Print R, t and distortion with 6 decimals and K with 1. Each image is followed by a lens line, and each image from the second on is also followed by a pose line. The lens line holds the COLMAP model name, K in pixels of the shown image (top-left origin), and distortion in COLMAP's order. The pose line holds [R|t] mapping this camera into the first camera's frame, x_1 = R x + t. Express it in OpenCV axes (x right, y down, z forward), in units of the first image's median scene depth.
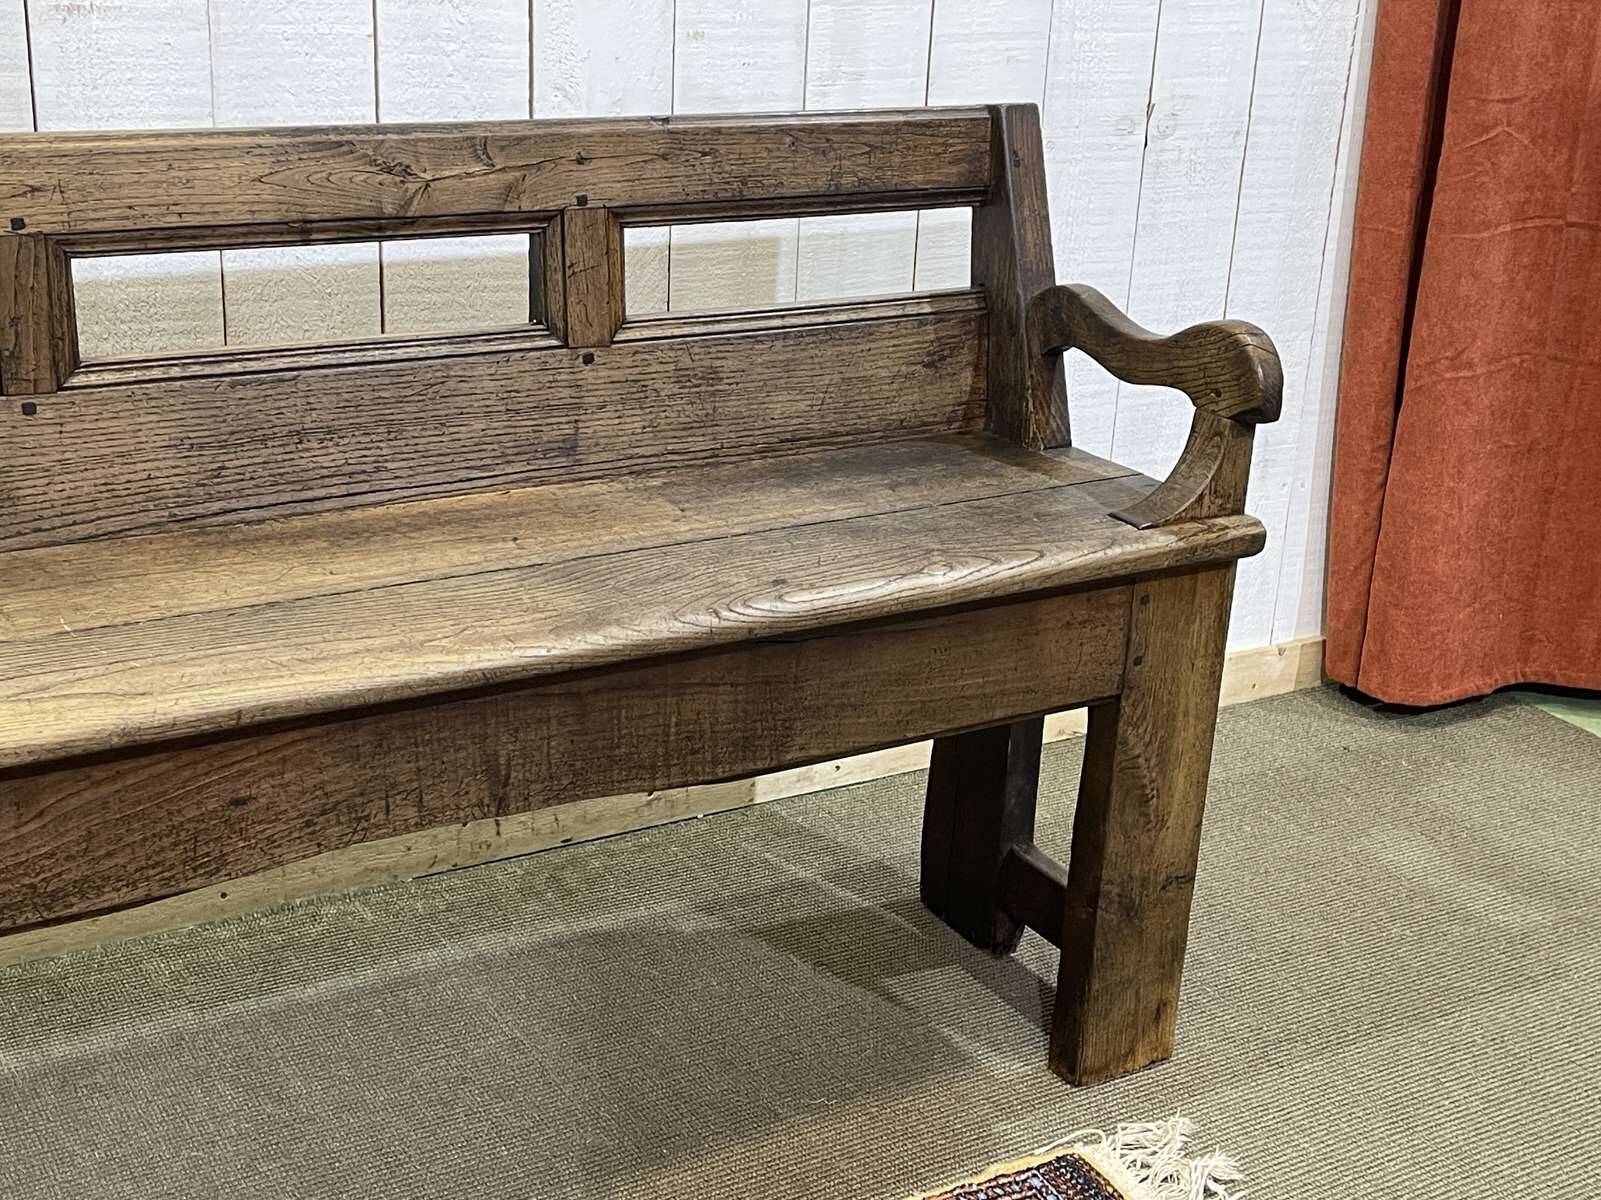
lens RADIAL K [[2129.4, 0, 799.4], [0, 2129.4, 605.3], [0, 0, 1]] dist [0.059311, 0.000000]
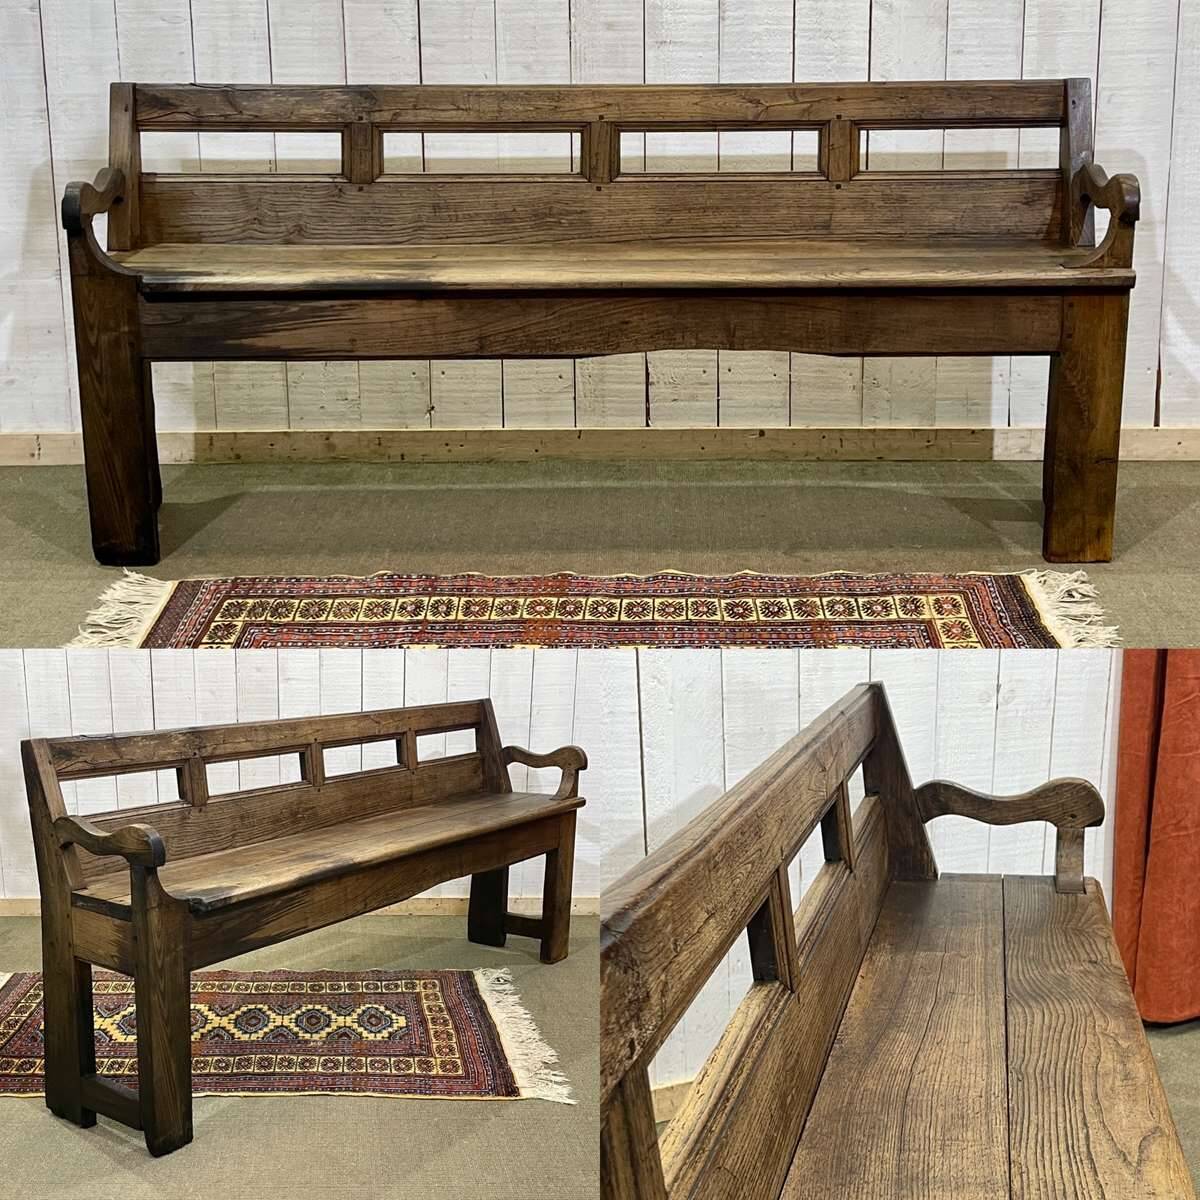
lens RADIAL K [[1840.7, 0, 611.6], [0, 1840.7, 324.2], [0, 0, 1]] dist [0.120956, 0.000000]
pose [[0.852335, 0.057894, -0.519782, 0.708927], [-0.135722, 0.984290, -0.112925, 0.275777], [0.505078, 0.166796, 0.846803, -0.732157]]
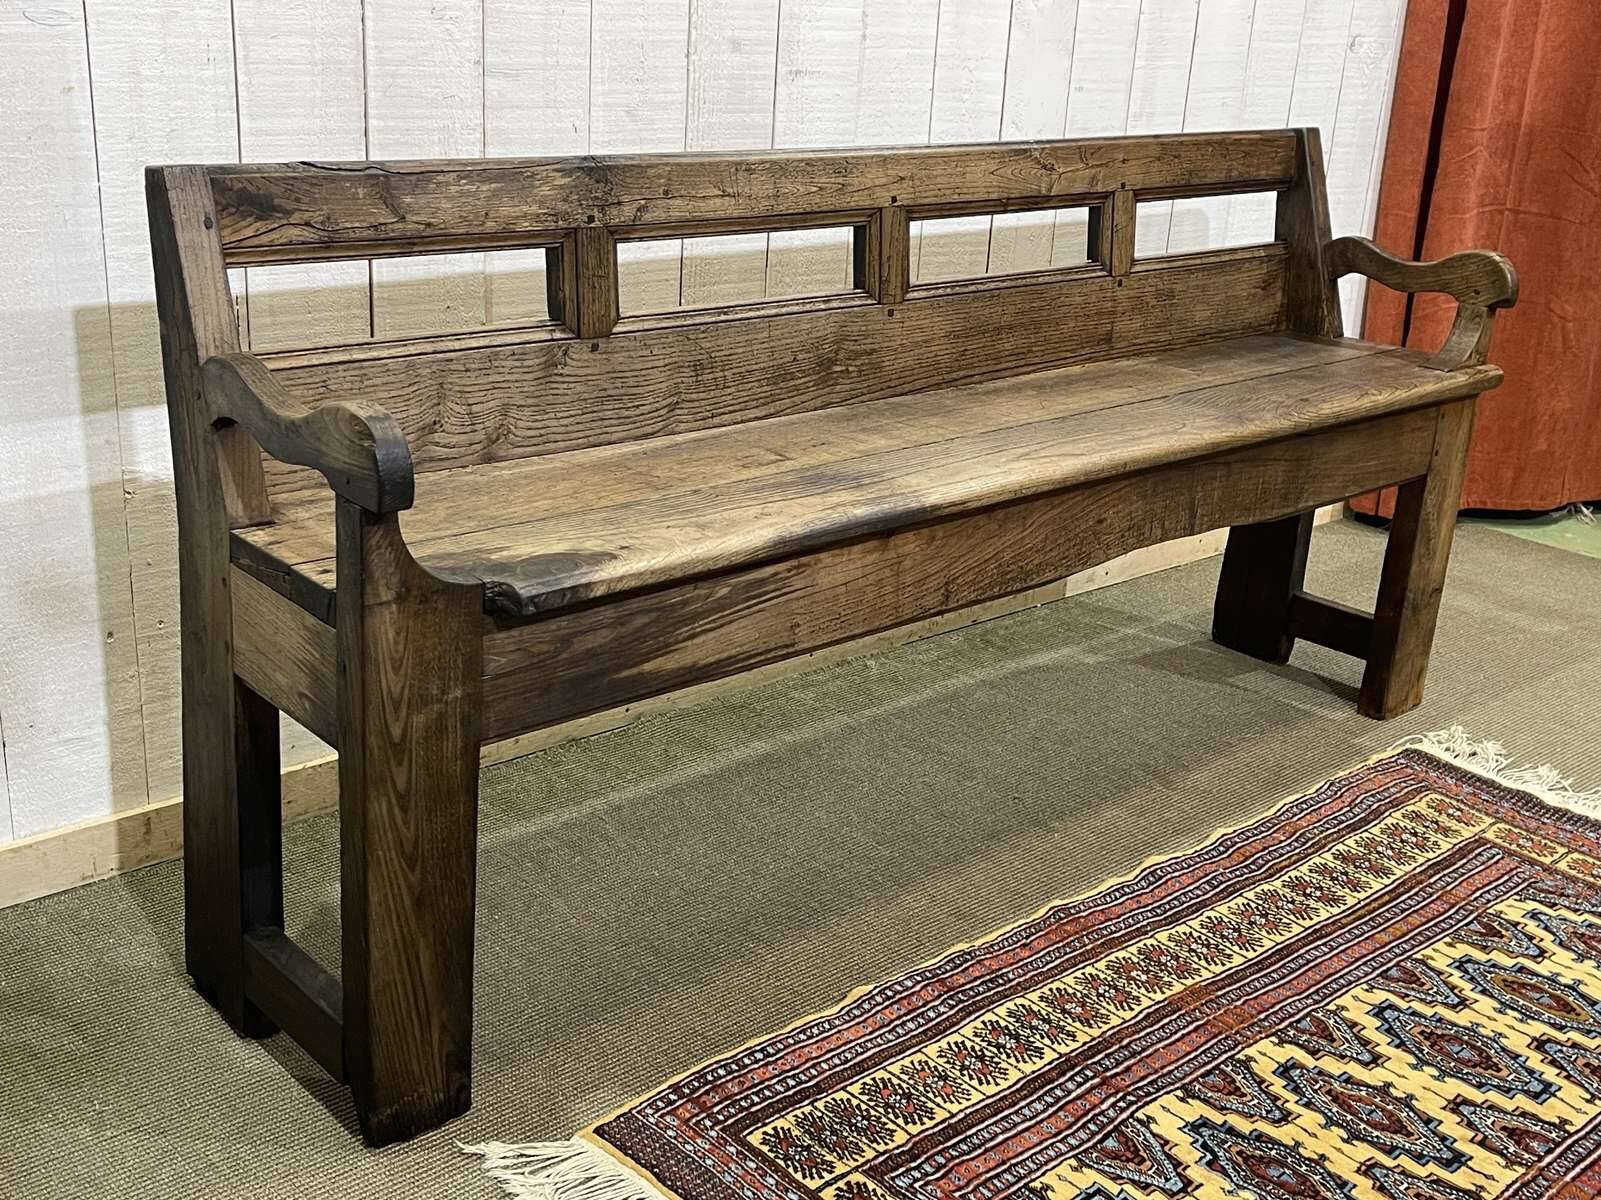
lens RADIAL K [[1817.3, 0, 815.5], [0, 1817.3, 606.9], [0, 0, 1]] dist [0.047891, 0.000000]
pose [[0.978899, -0.060033, 0.195326, -0.612742], [0.058925, 0.998196, 0.011484, 0.101906], [-0.195663, 0.000268, 0.980671, -0.325238]]
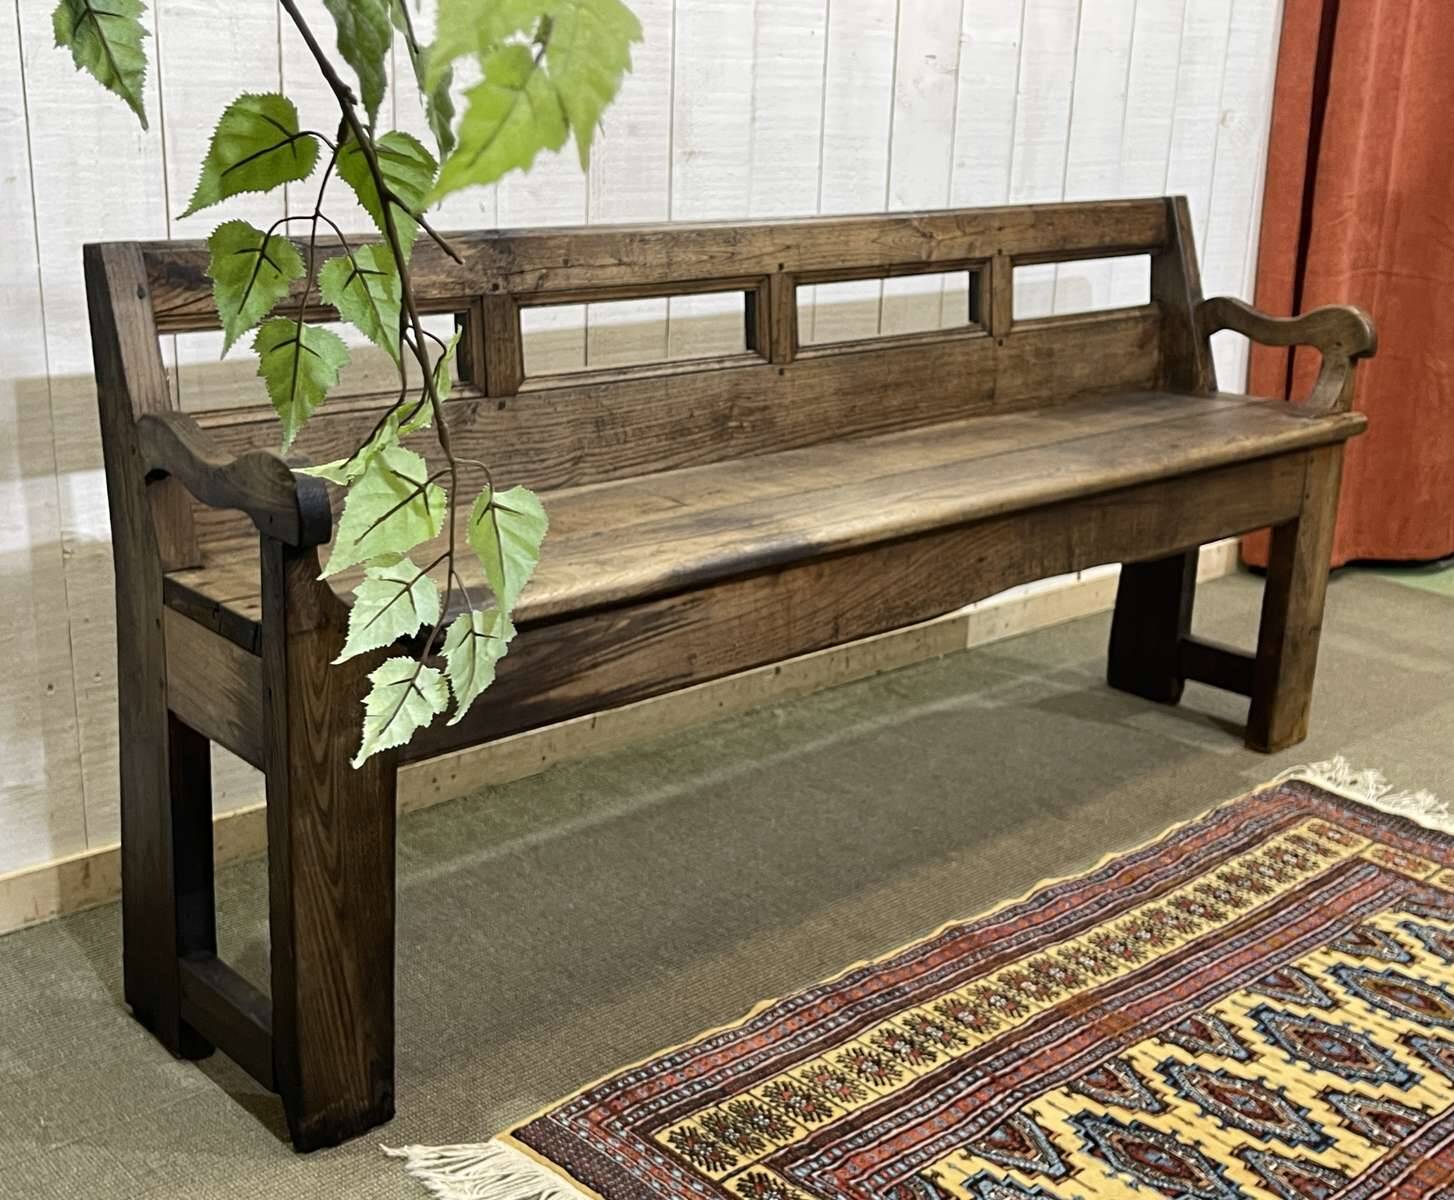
lens RADIAL K [[1818.8, 0, 748.8], [0, 1818.8, 606.9], [0, 0, 1]] dist [0.048808, 0.000000]
pose [[0.977113, -0.073609, 0.199581, -0.607970], [0.082821, 0.995832, -0.038195, 0.137395], [-0.195938, 0.053850, 0.979137, -0.399337]]
